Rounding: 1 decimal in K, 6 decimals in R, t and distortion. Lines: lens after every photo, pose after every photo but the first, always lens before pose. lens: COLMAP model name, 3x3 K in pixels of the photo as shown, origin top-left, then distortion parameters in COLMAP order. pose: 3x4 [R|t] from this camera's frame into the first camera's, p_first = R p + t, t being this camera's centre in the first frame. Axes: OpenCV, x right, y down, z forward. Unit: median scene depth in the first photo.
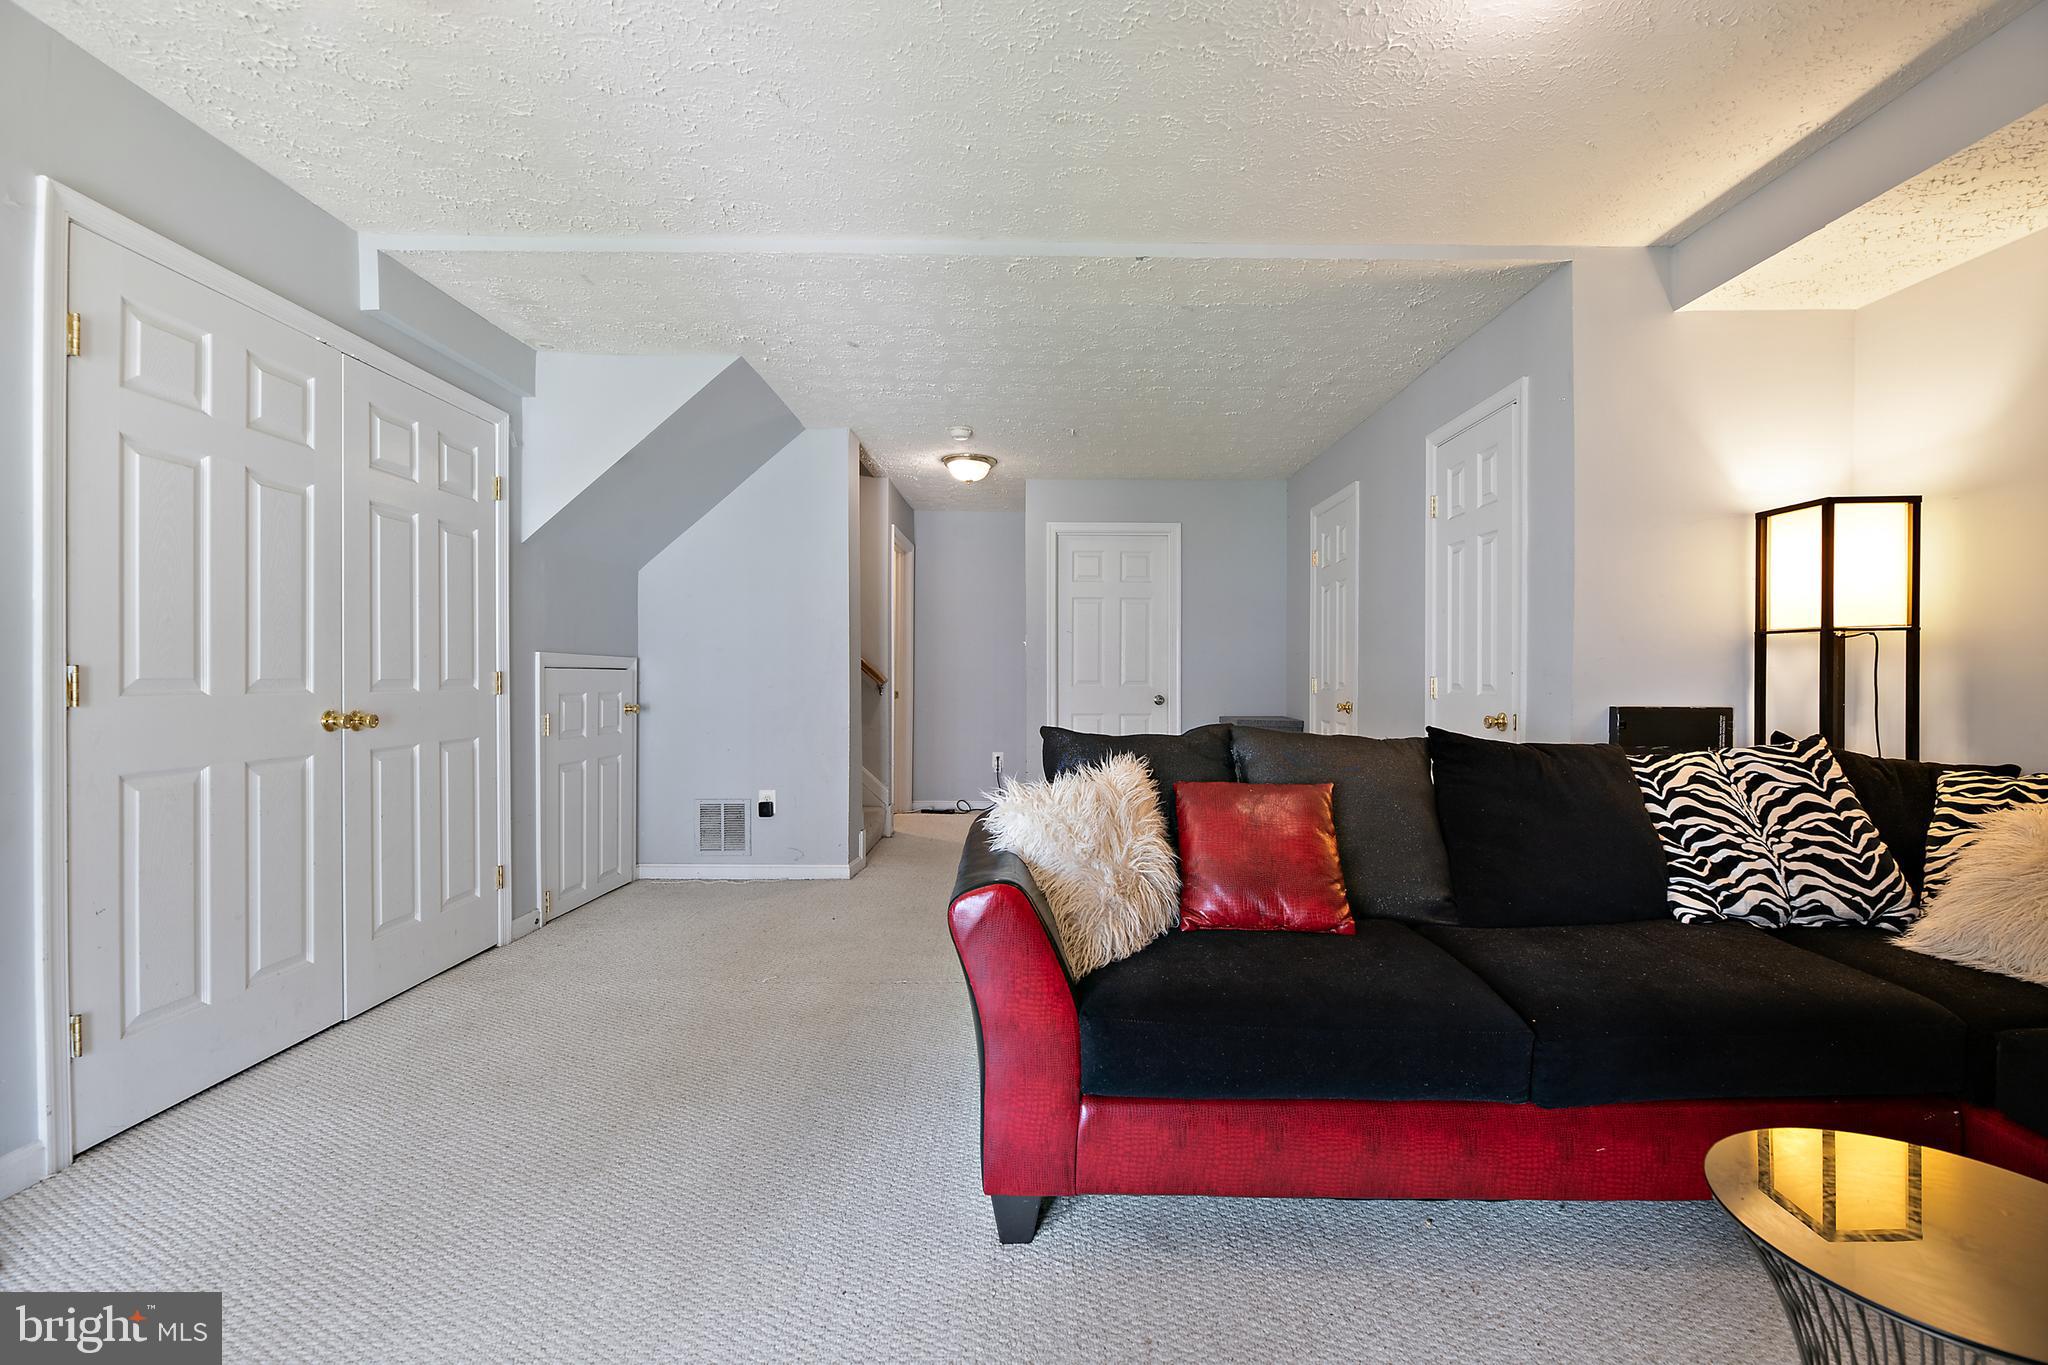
lens RADIAL K [[856.6, 0, 1032.3], [0, 856.6, 680.4], [0, 0, 1]] dist [-0.001593, -0.000591]
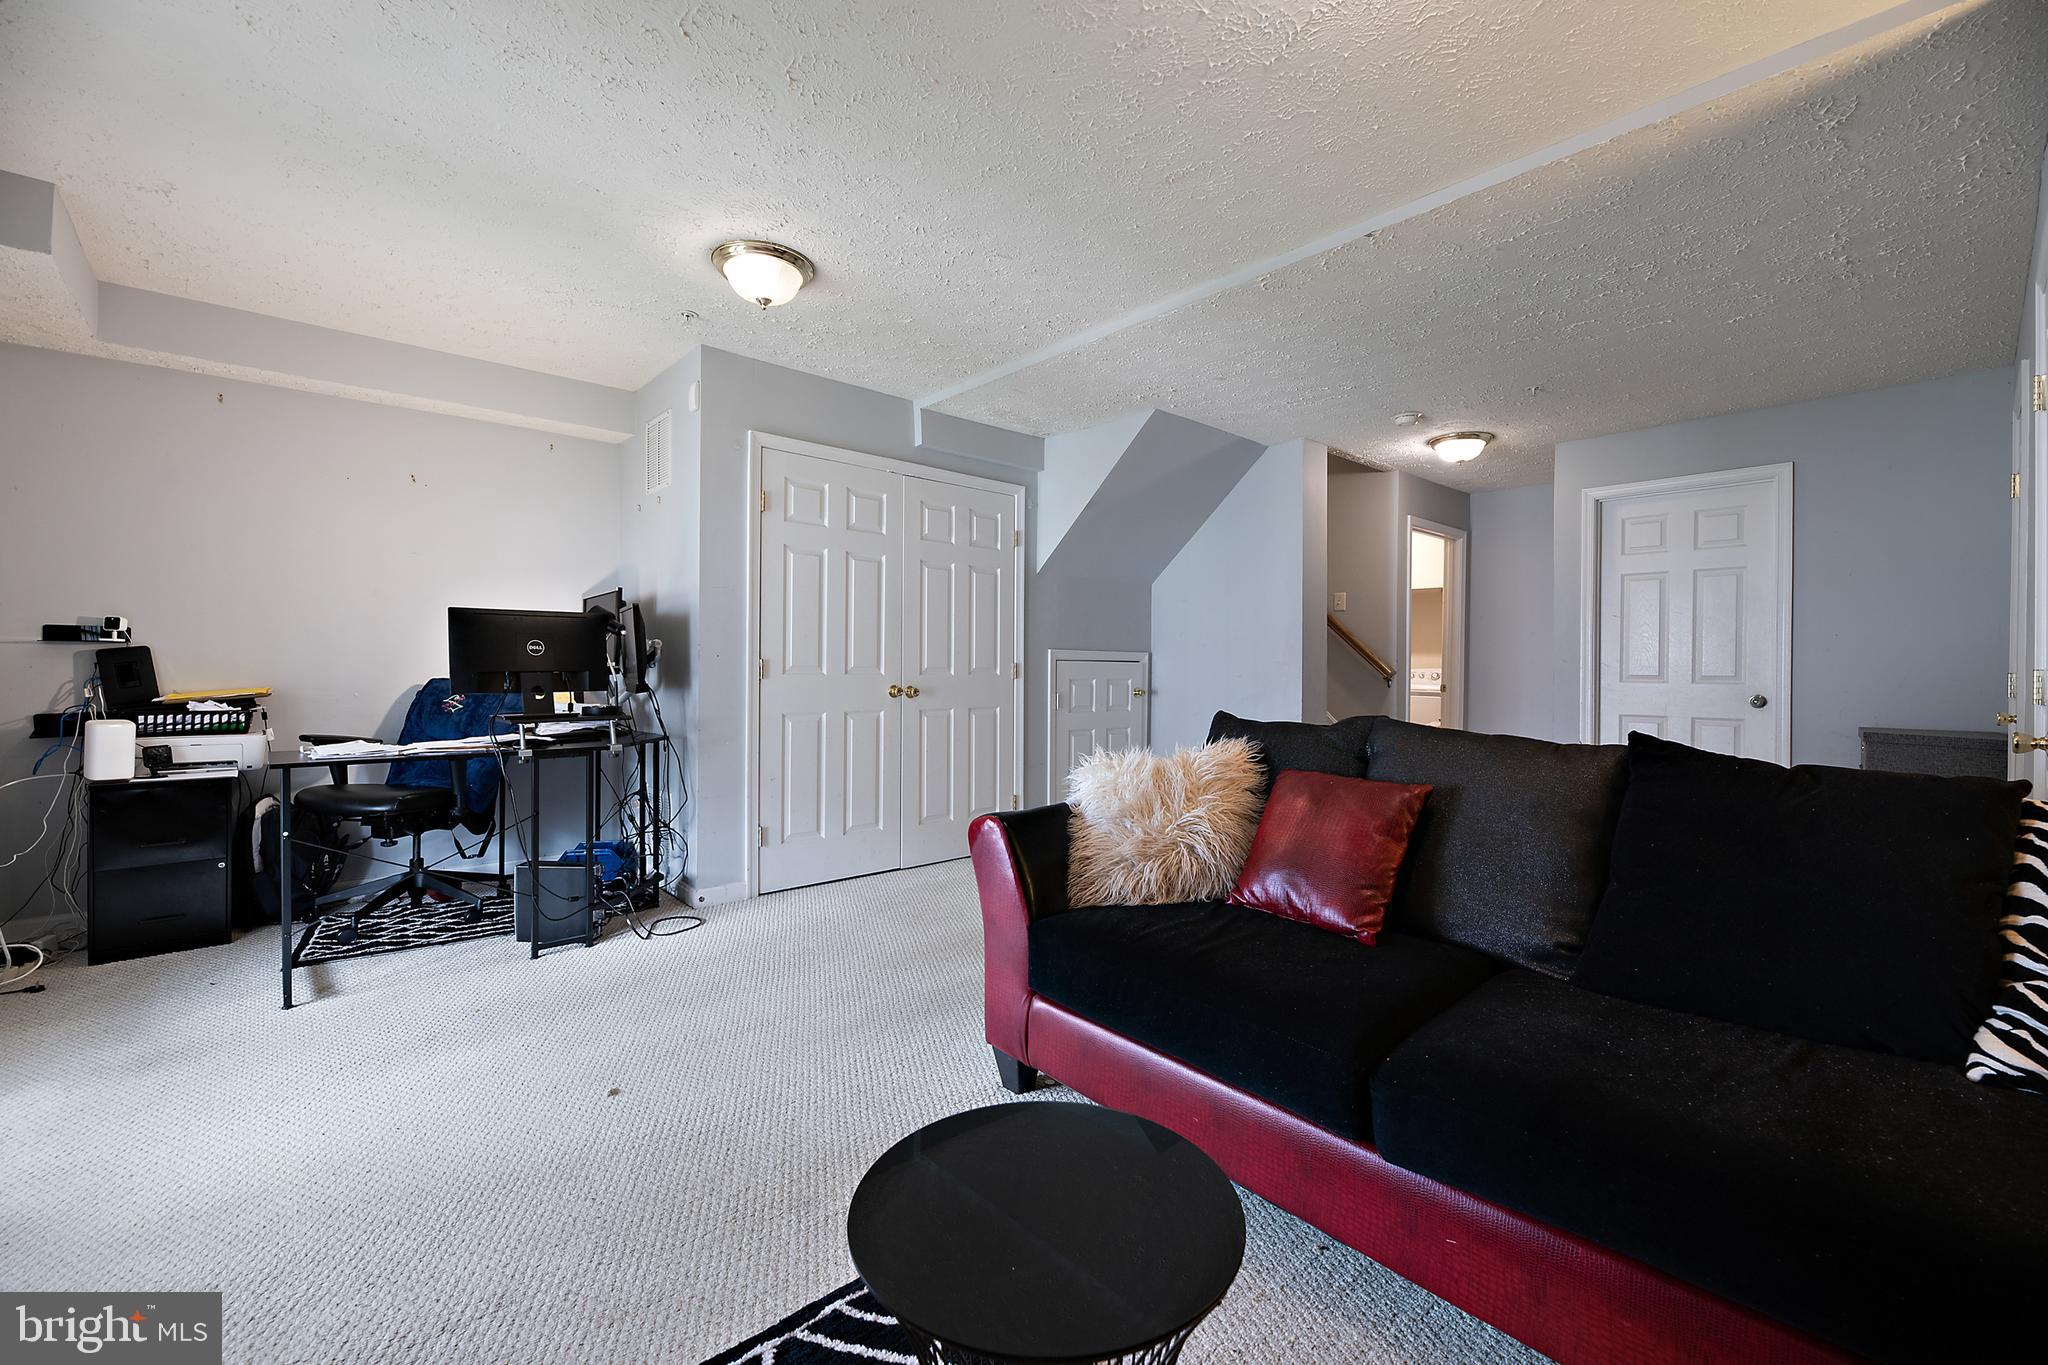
lens RADIAL K [[818.0, 0, 1037.0], [0, 818.0, 670.7], [0, 0, 1]] dist [-0.001687, -0.000697]
pose [[0.674105, 0.005387, -0.738616, 0.569359], [-0.008409, 0.999965, -0.000382, 0.003998], [0.738588, 0.006468, 0.674126, 0.102728]]
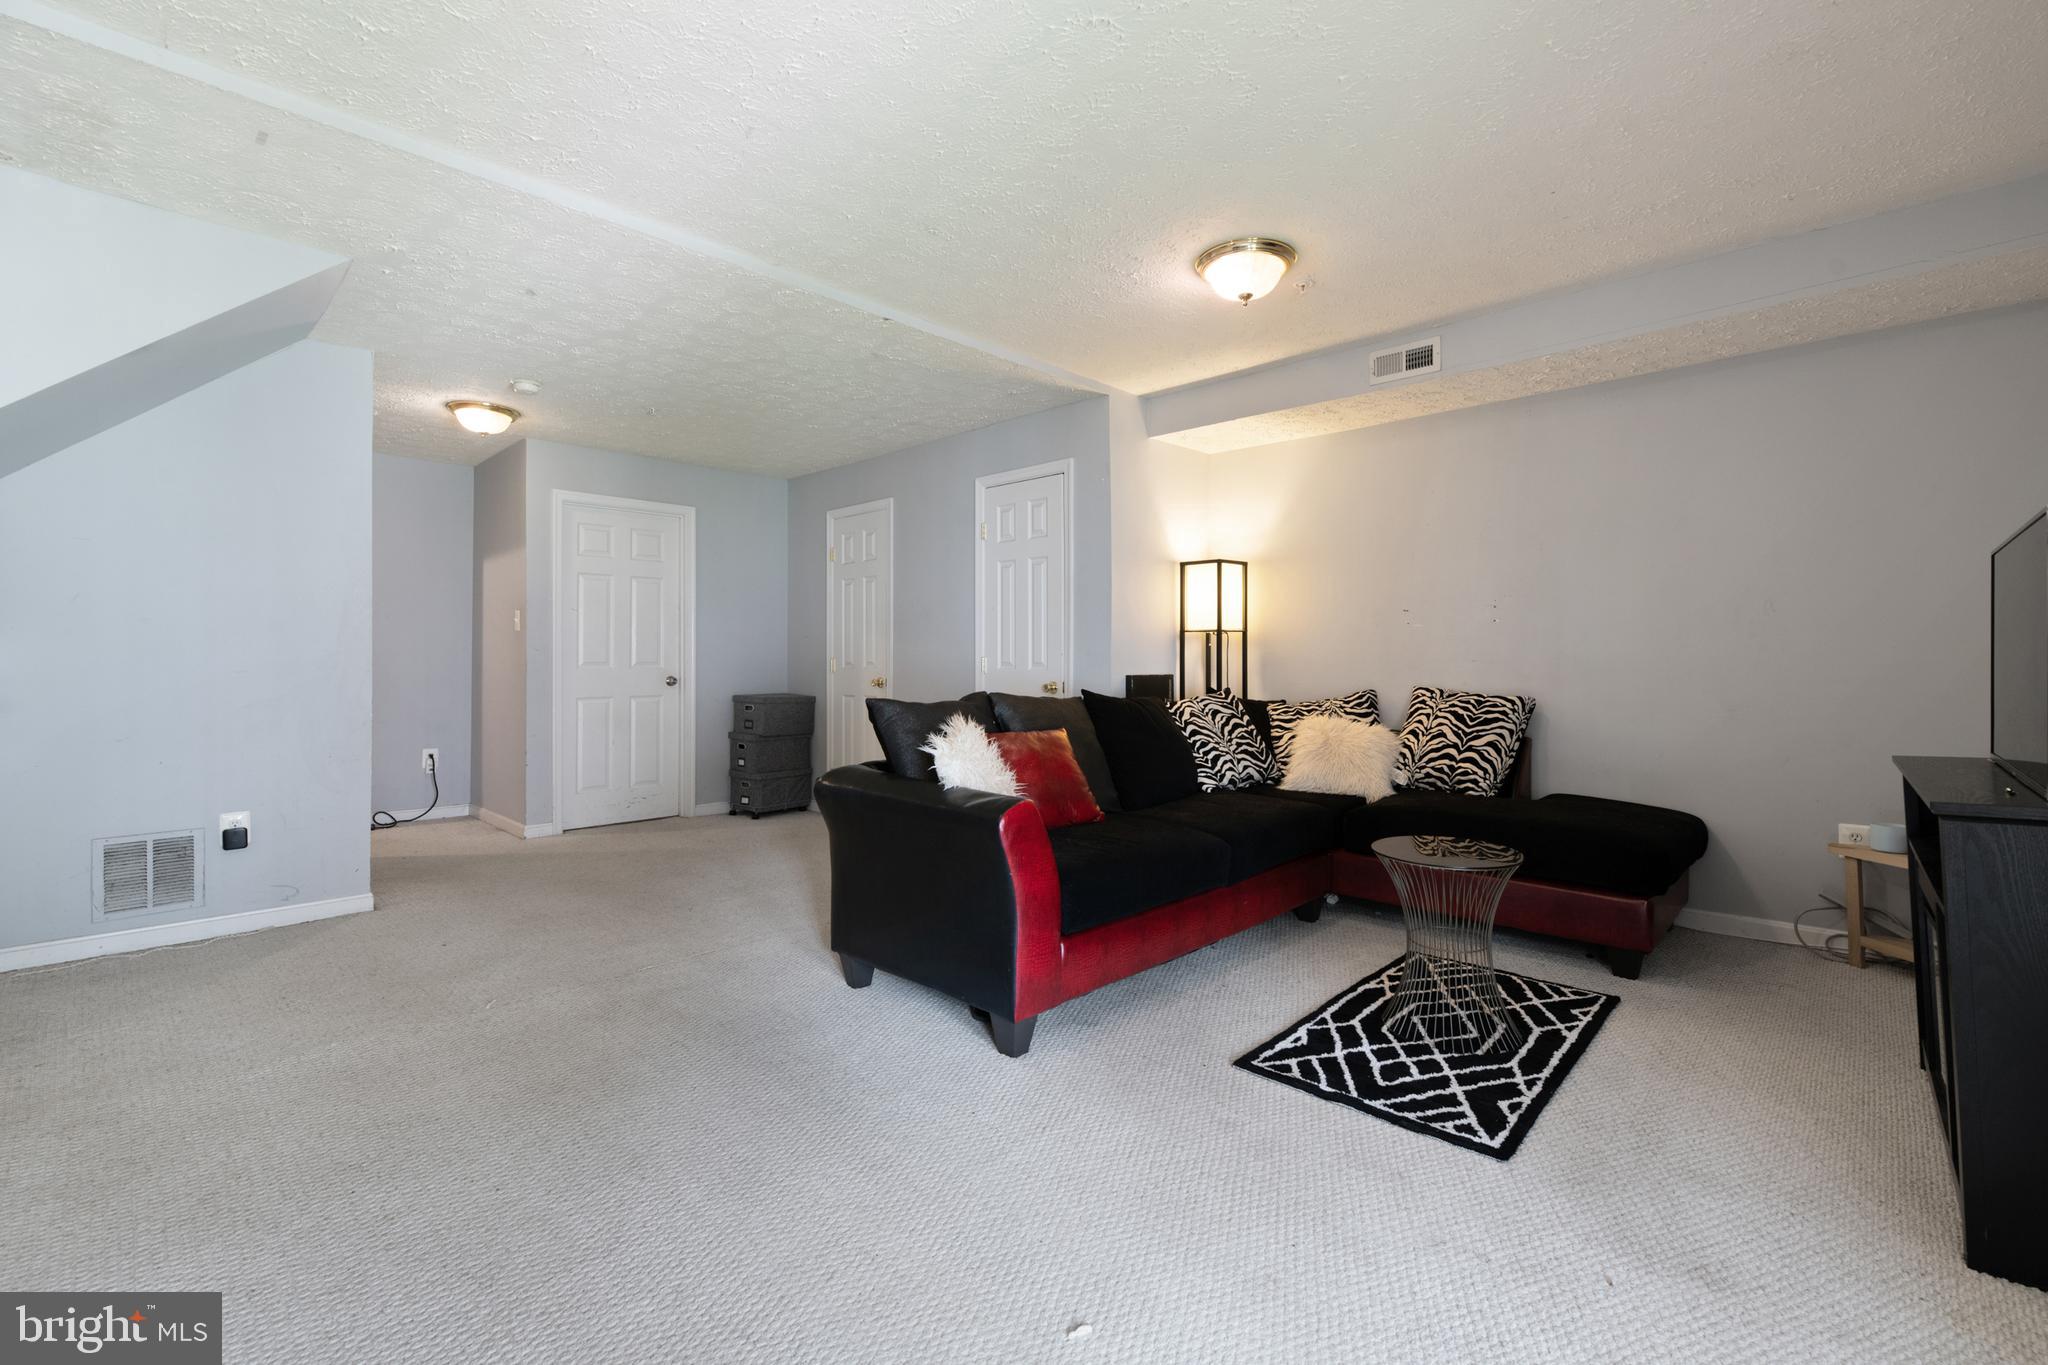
lens RADIAL K [[865.0, 0, 1028.6], [0, 865.0, 648.1], [0, 0, 1]] dist [0.001575, -0.000042]
pose [[0.707080, 0.004696, 0.707118, -0.621243], [0.005400, 0.999913, -0.012041, -0.001835], [-0.707113, 0.012332, 0.706993, -0.022459]]
